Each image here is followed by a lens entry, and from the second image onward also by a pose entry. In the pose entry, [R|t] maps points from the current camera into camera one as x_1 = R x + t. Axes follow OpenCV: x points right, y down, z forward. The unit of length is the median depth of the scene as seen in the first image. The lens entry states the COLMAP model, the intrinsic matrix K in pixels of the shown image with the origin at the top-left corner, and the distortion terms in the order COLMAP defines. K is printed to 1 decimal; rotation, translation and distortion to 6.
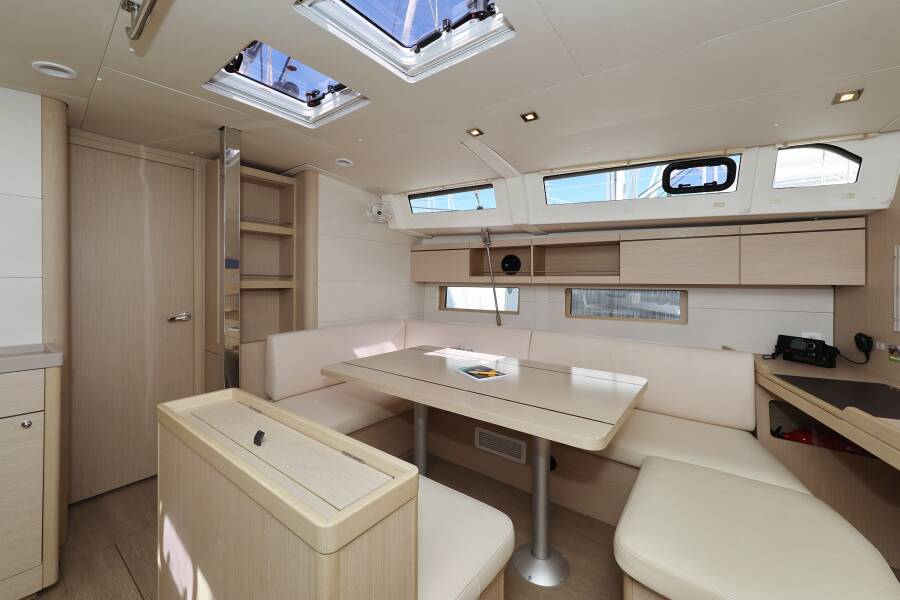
lens RADIAL K [[338.8, 0, 434.4], [0, 338.8, 277.0], [0, 0, 1]] dist [0.001182, -0.000048]
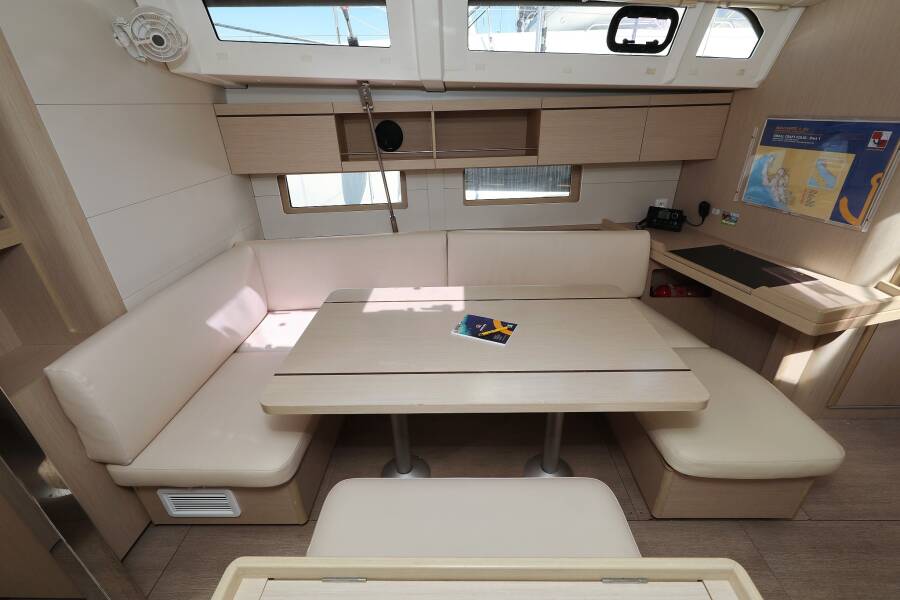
lens RADIAL K [[401.0, 0, 451.7], [0, 401.0, 314.7], [0, 0, 1]] dist [-0.000836, 0.000134]
pose [[0.806156, -0.285604, 0.518212, -0.245443], [0.017838, 0.887129, 0.461177, -0.109404], [-0.591435, -0.362537, 0.720258, 0.245646]]
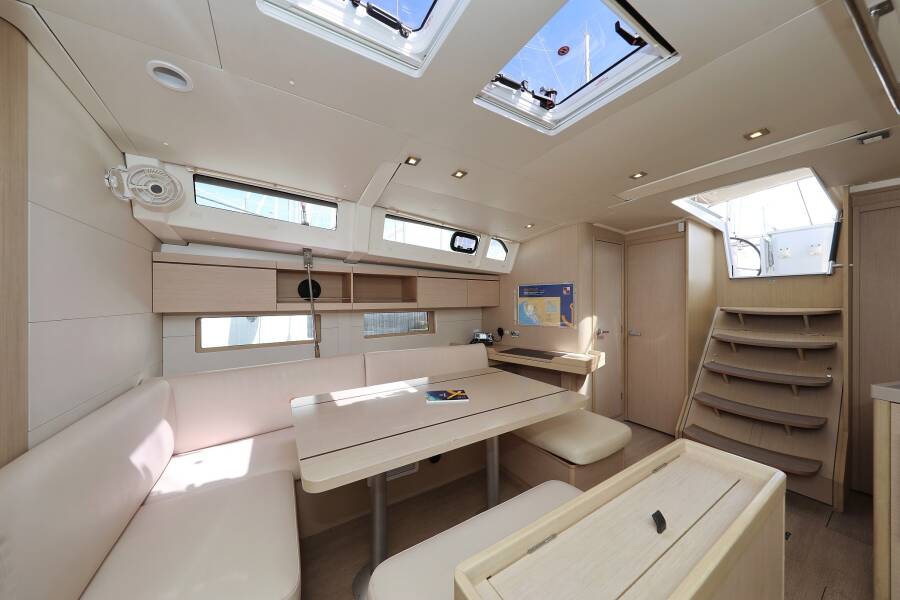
lens RADIAL K [[292.4, 0, 455.2], [0, 292.4, 302.2], [0, 0, 1]] dist [0.000313, 0.000025]
pose [[0.354133, -0.001339, 0.935194, -0.470835], [0.003861, 0.999993, -0.000030, -0.002738], [-0.935187, 0.003621, 0.354135, 0.414698]]
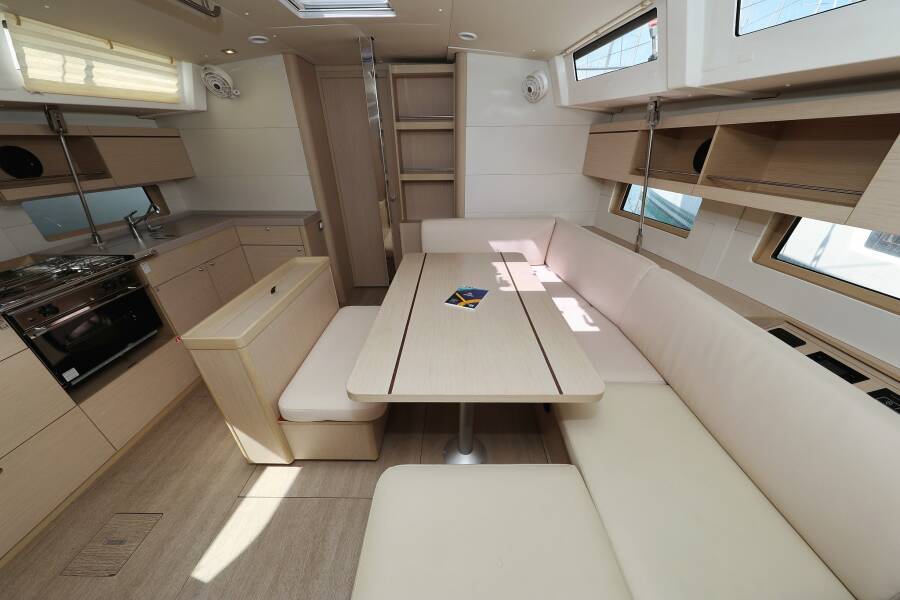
lens RADIAL K [[292.8, 0, 450.0], [0, 292.8, 300.0], [0, 0, 1]] dist [0.000642, -0.000027]
pose [[0.598106, 0.372505, -0.709584, 0.511725], [0.003796, 0.884085, 0.467312, -0.069421], [0.801408, -0.282196, 0.527362, 0.316771]]
